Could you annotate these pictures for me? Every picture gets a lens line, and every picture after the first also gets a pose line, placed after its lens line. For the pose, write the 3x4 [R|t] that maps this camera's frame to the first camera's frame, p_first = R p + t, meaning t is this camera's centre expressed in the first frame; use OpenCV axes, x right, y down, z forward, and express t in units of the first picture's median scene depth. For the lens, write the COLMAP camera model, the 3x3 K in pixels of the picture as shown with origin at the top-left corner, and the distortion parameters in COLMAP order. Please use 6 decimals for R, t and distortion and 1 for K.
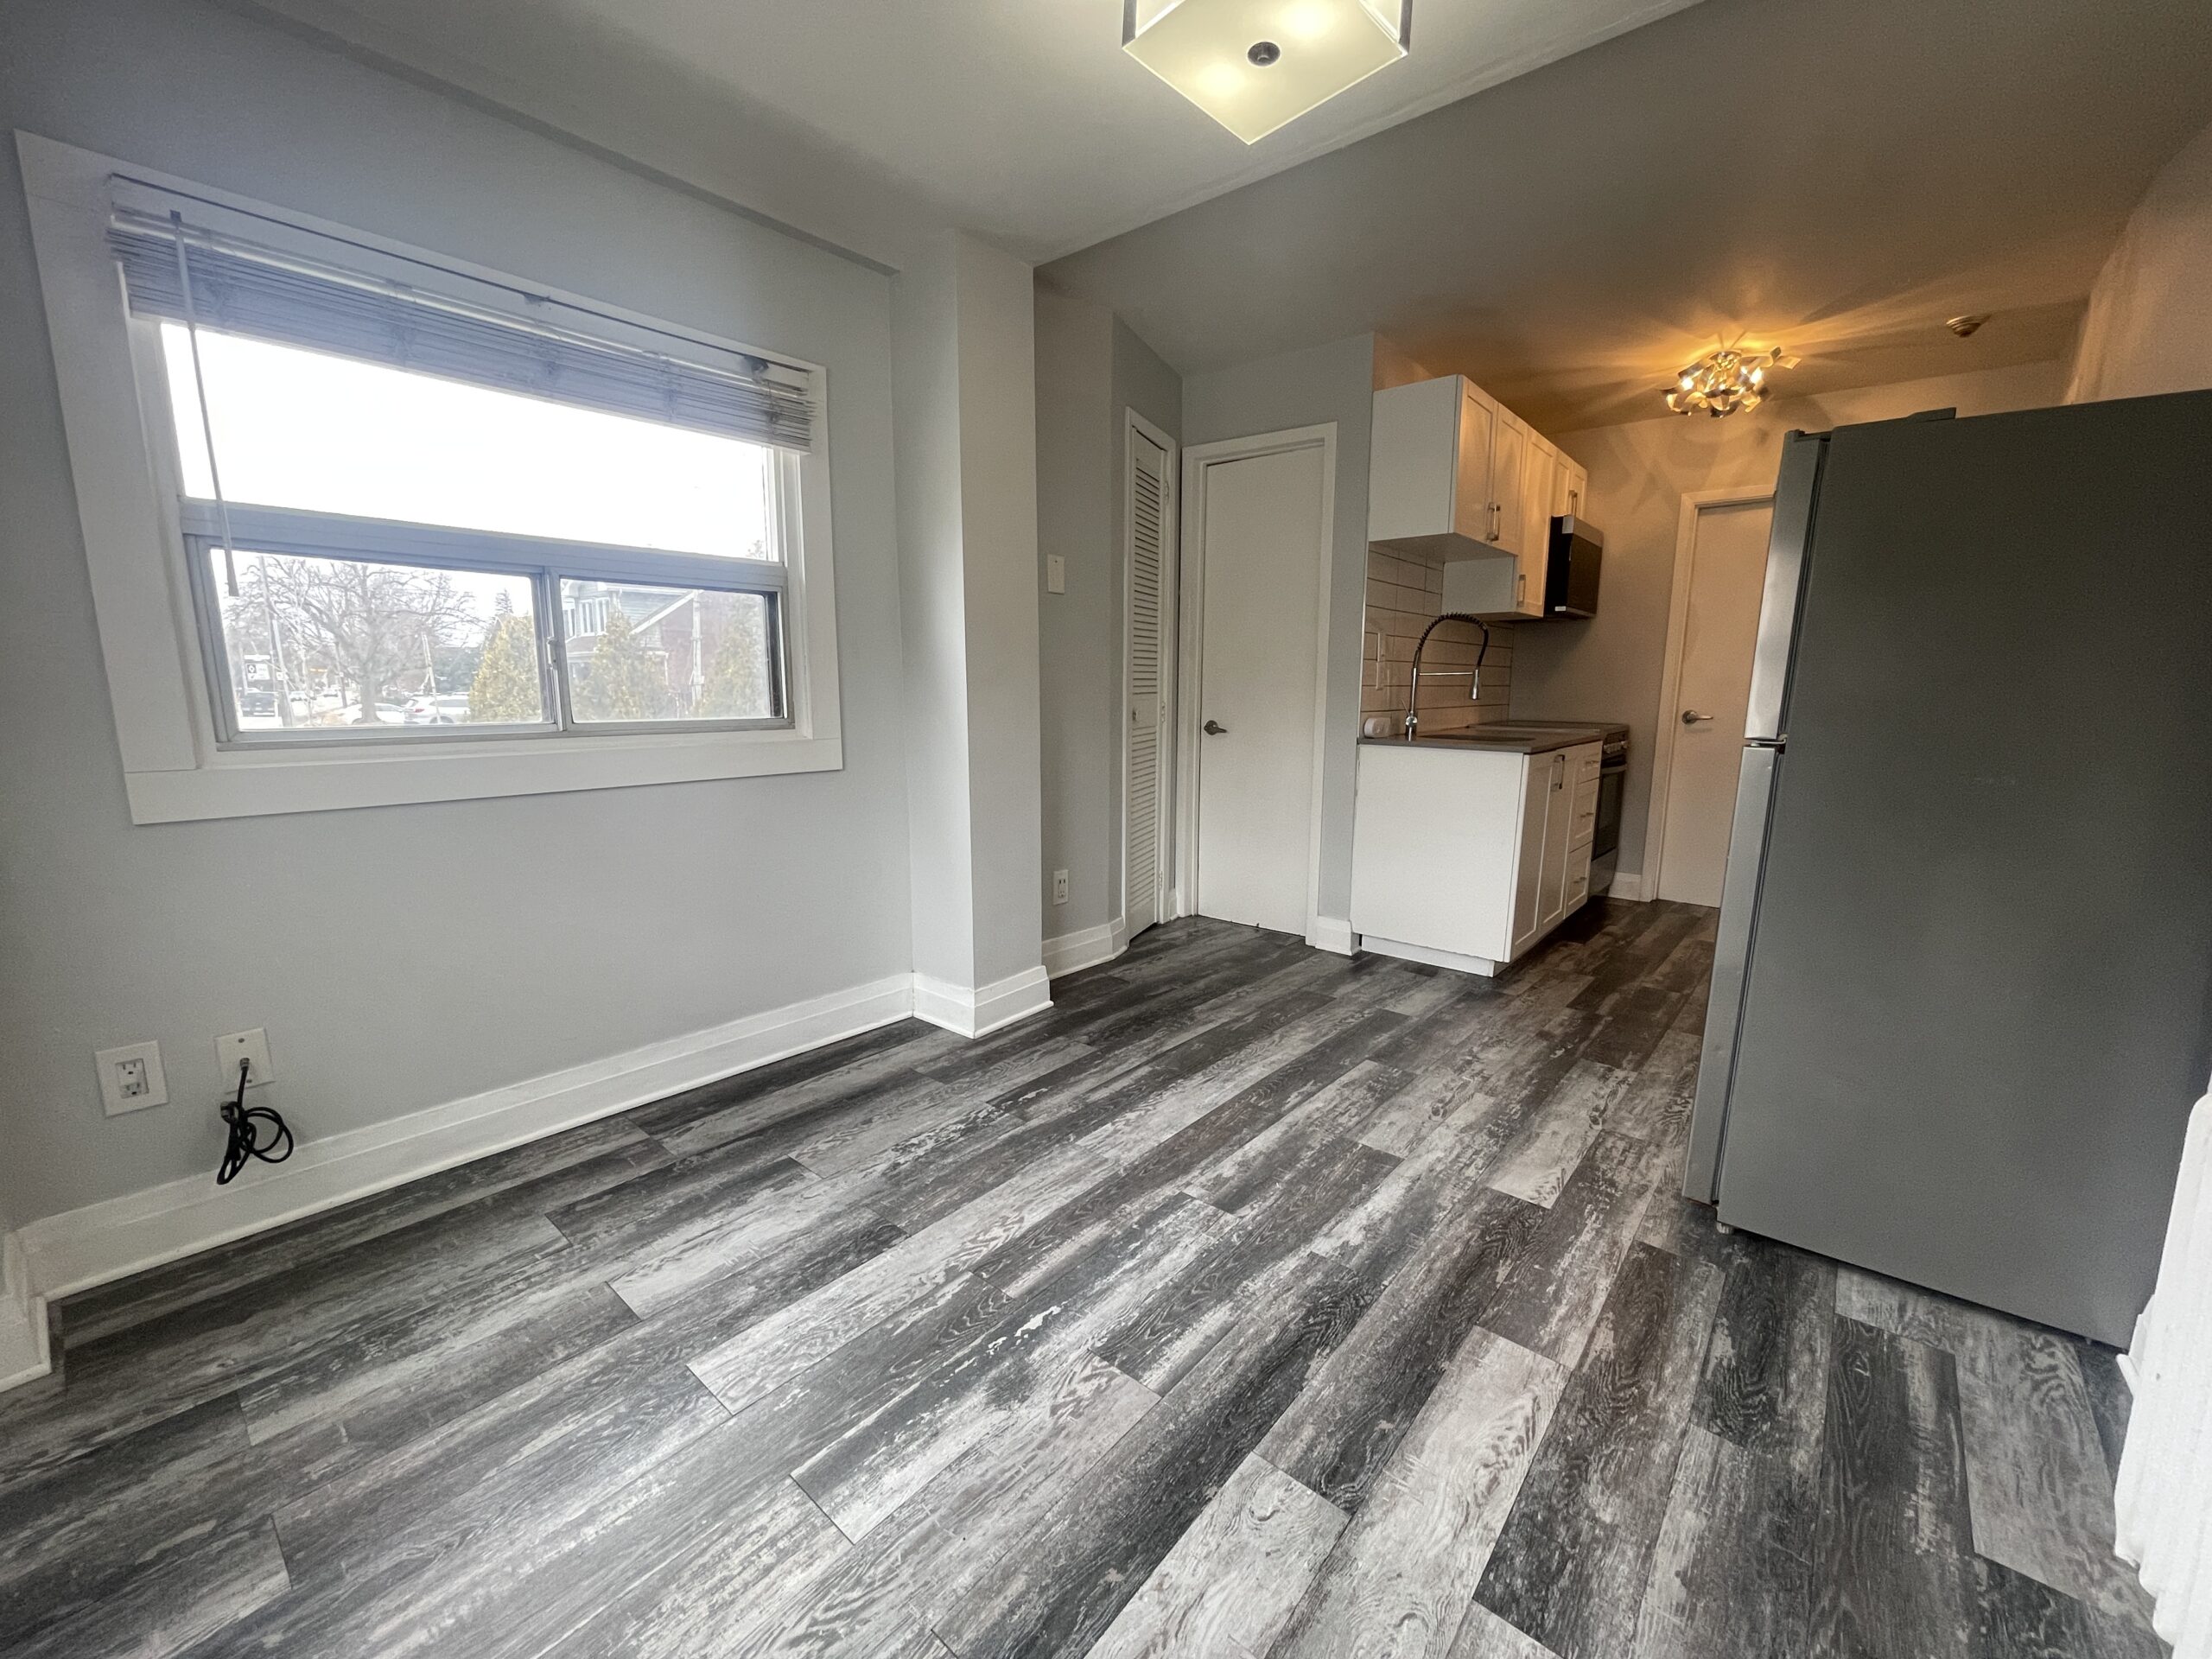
lens RADIAL K [[897.8, 0, 1101.5], [0, 897.8, 836.9], [0, 0, 1]] dist [0.001693, 0.000241]
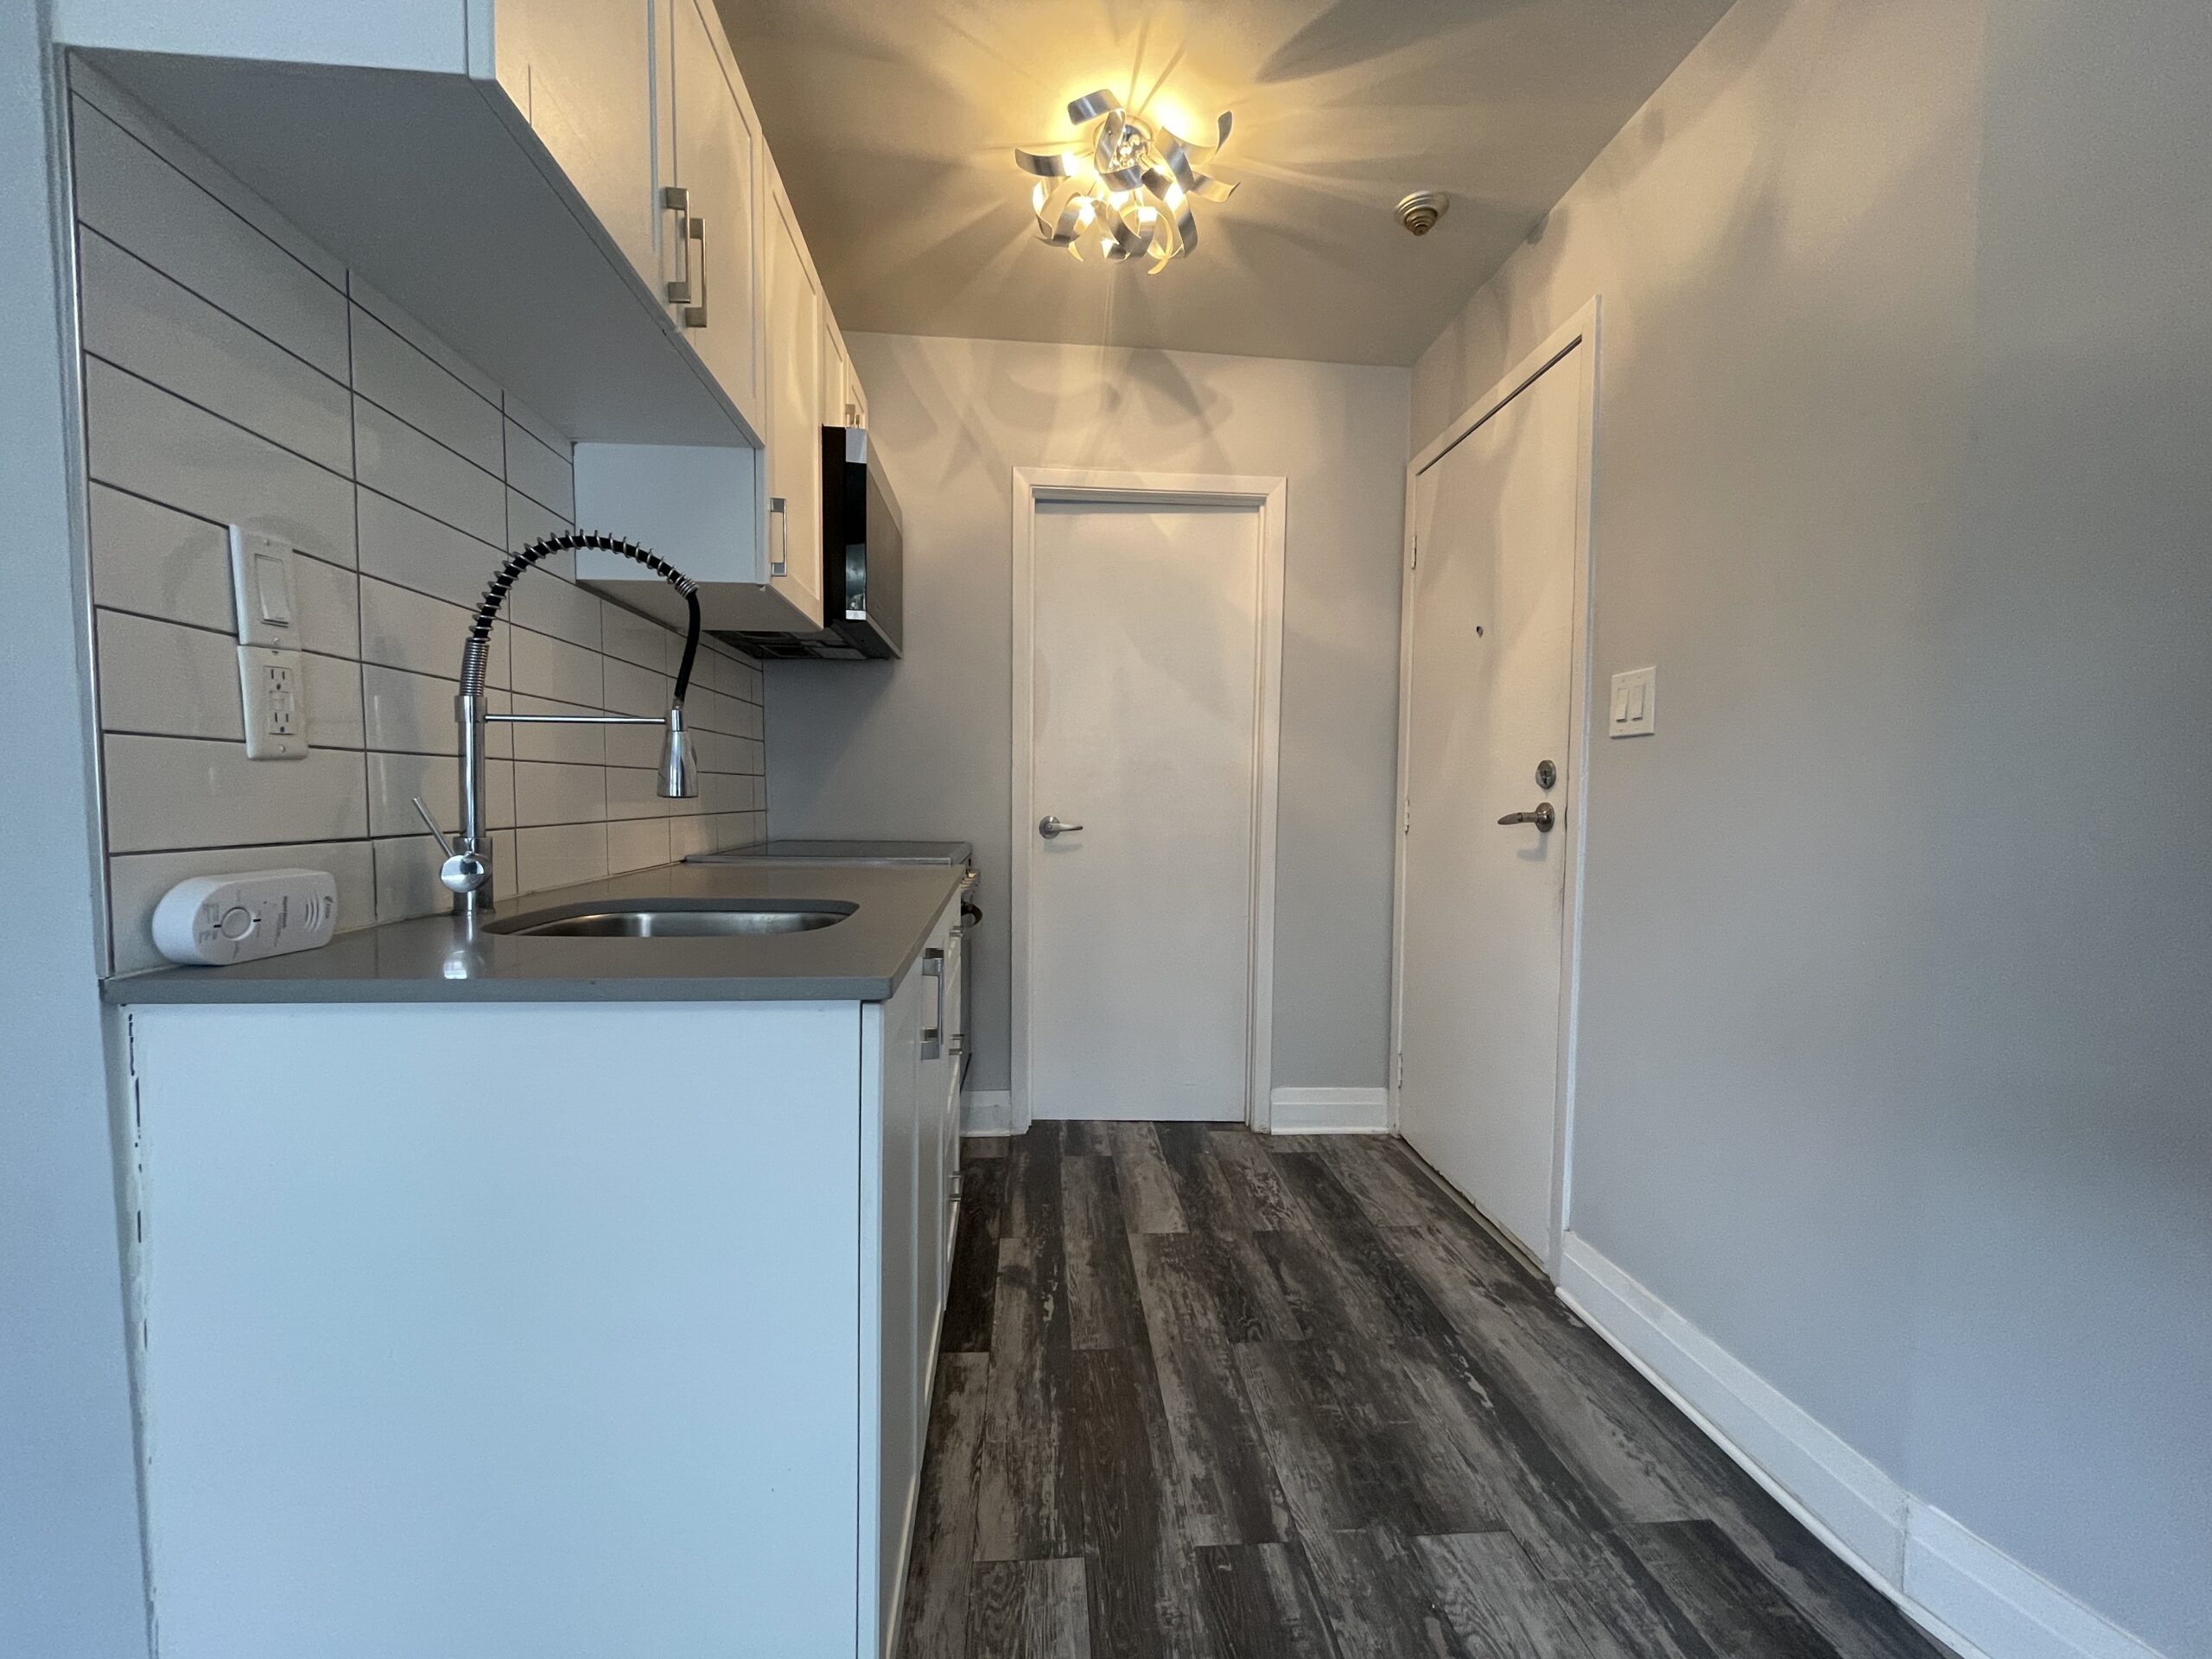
lens RADIAL K [[897.8, 0, 1108.1], [0, 897.8, 833.1], [0, 0, 1]] dist [0.001693, 0.000241]
pose [[0.698648, -0.030082, 0.714833, 0.616658], [0.115800, 0.990697, -0.071488, -0.209371], [-0.706032, 0.132722, 0.695632, 1.406361]]
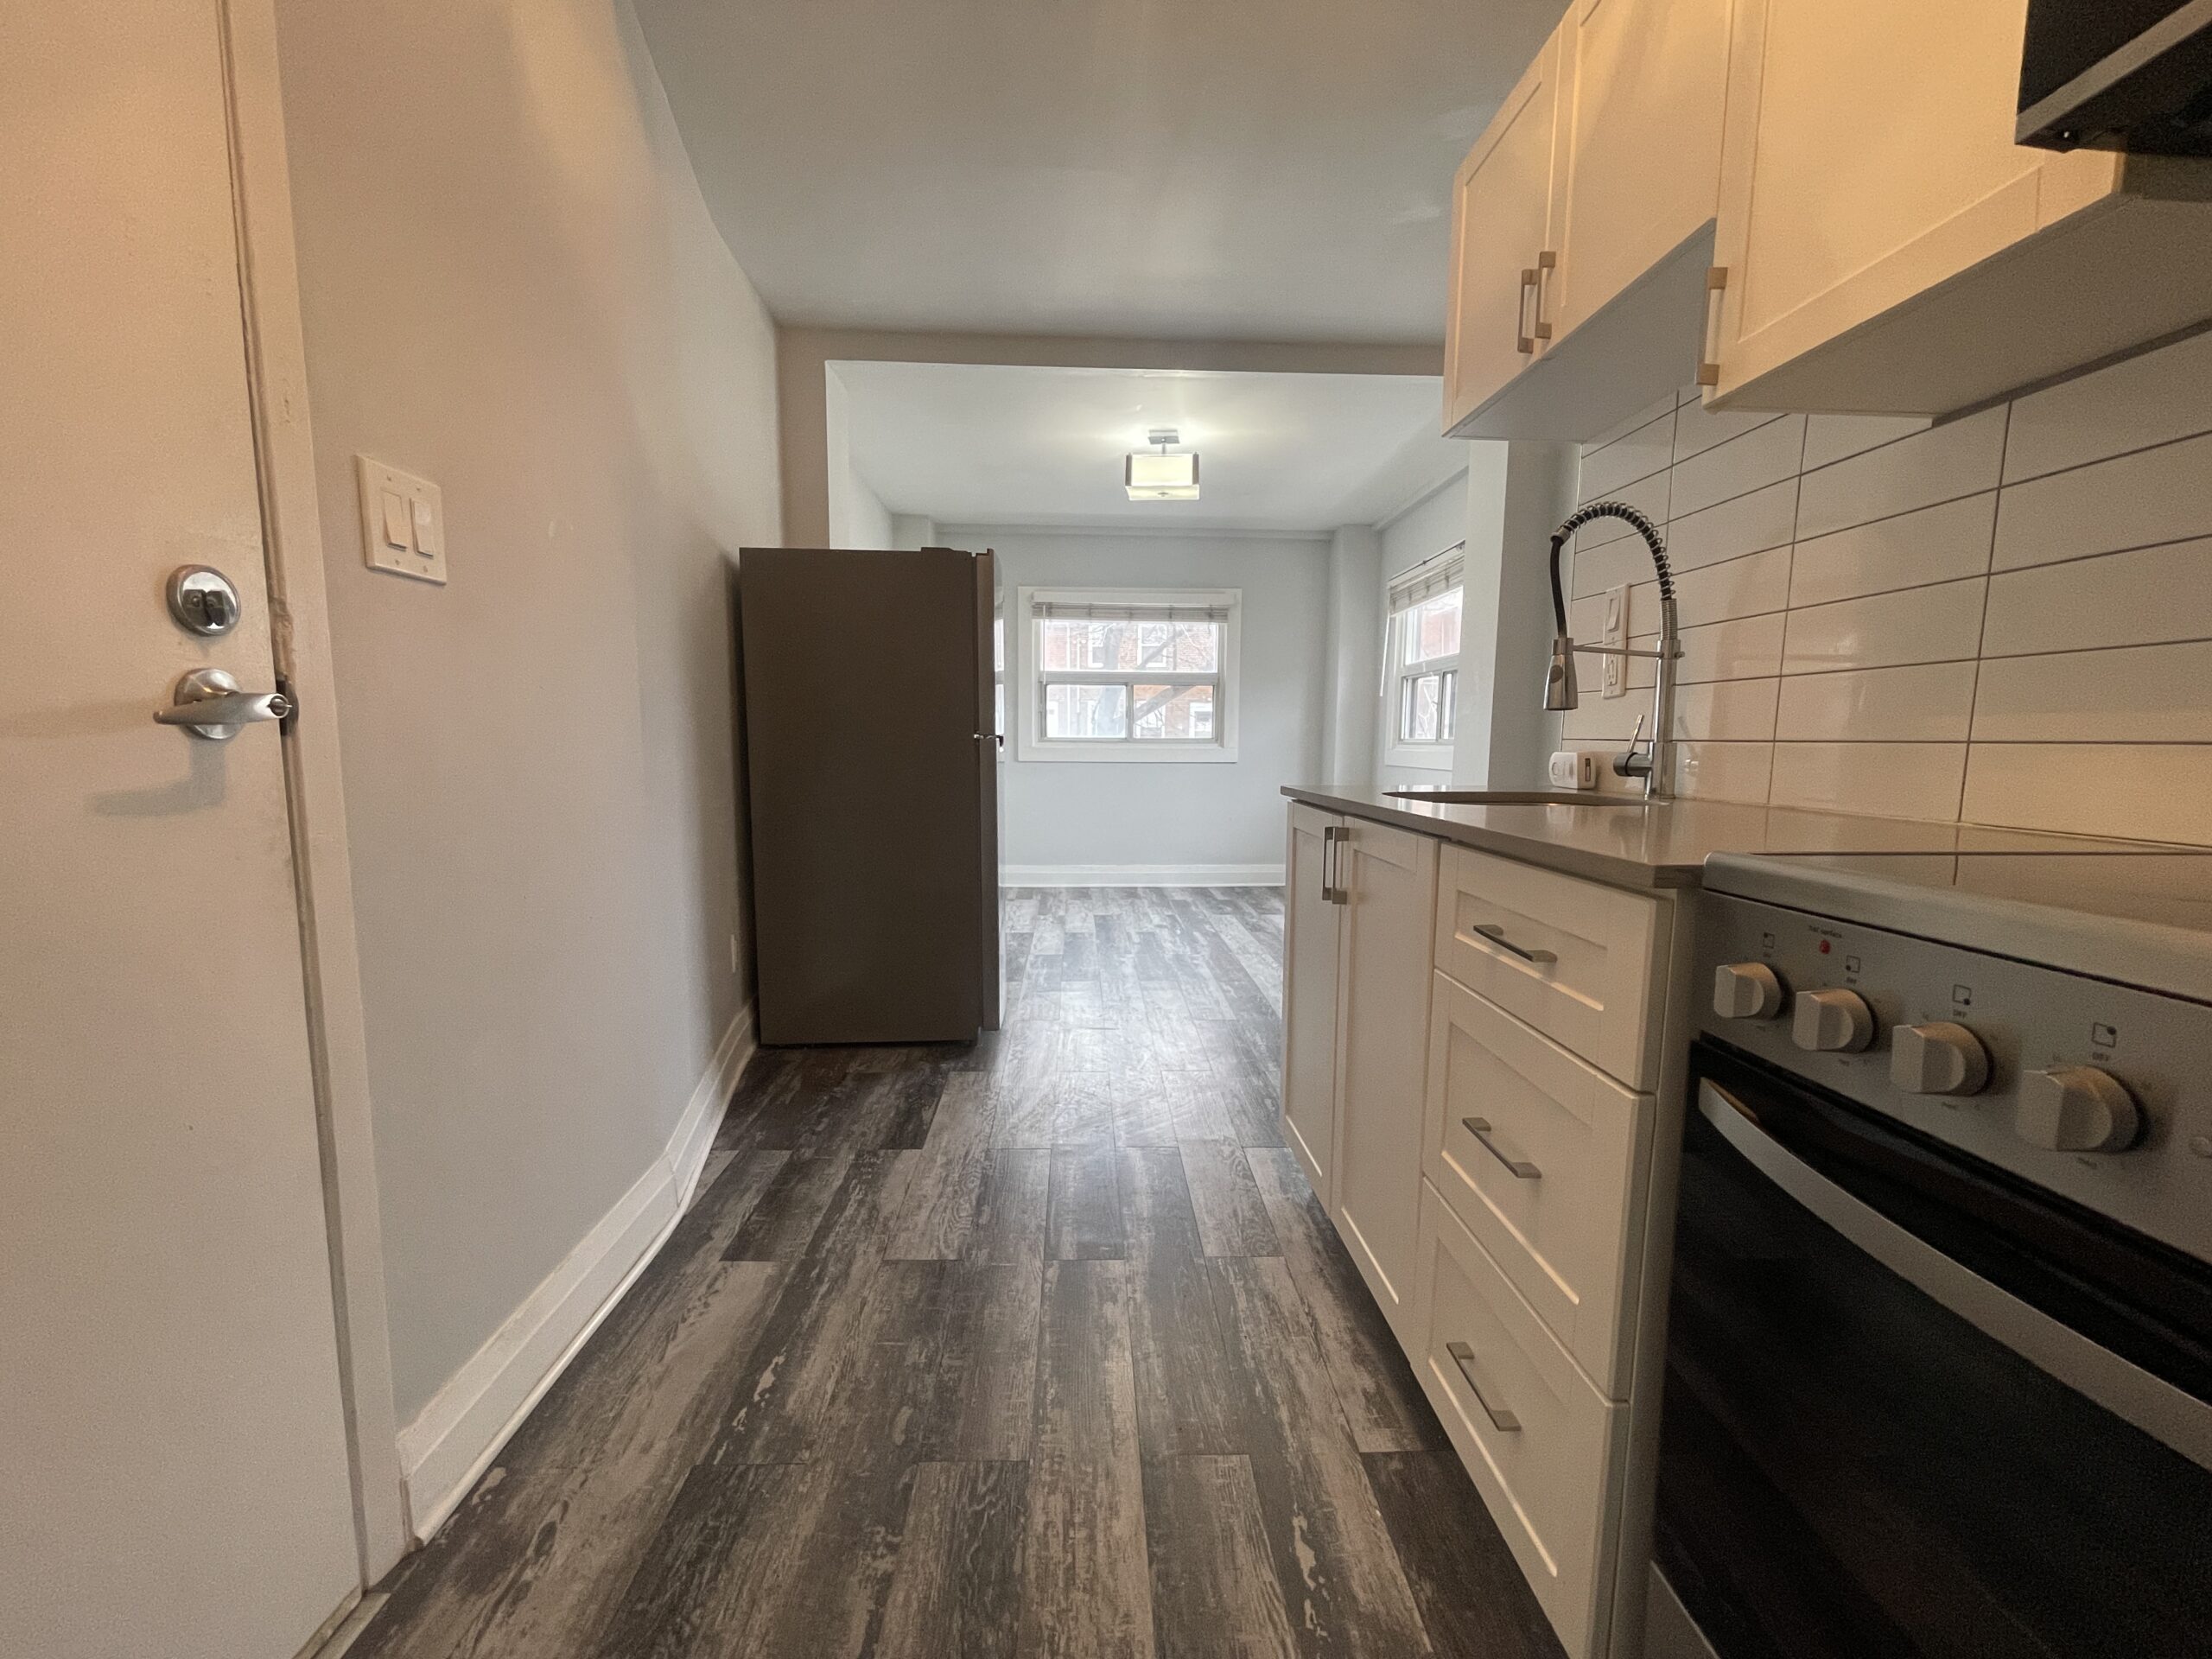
lens RADIAL K [[897.8, 0, 1101.0], [0, 897.8, 846.6], [0, 0, 1]] dist [0.001693, 0.000241]
pose [[-0.740076, 0.066586, -0.669219, 1.825942], [-0.129267, 0.962447, 0.238715, -0.352313], [0.659984, 0.263175, -0.703676, 2.506042]]
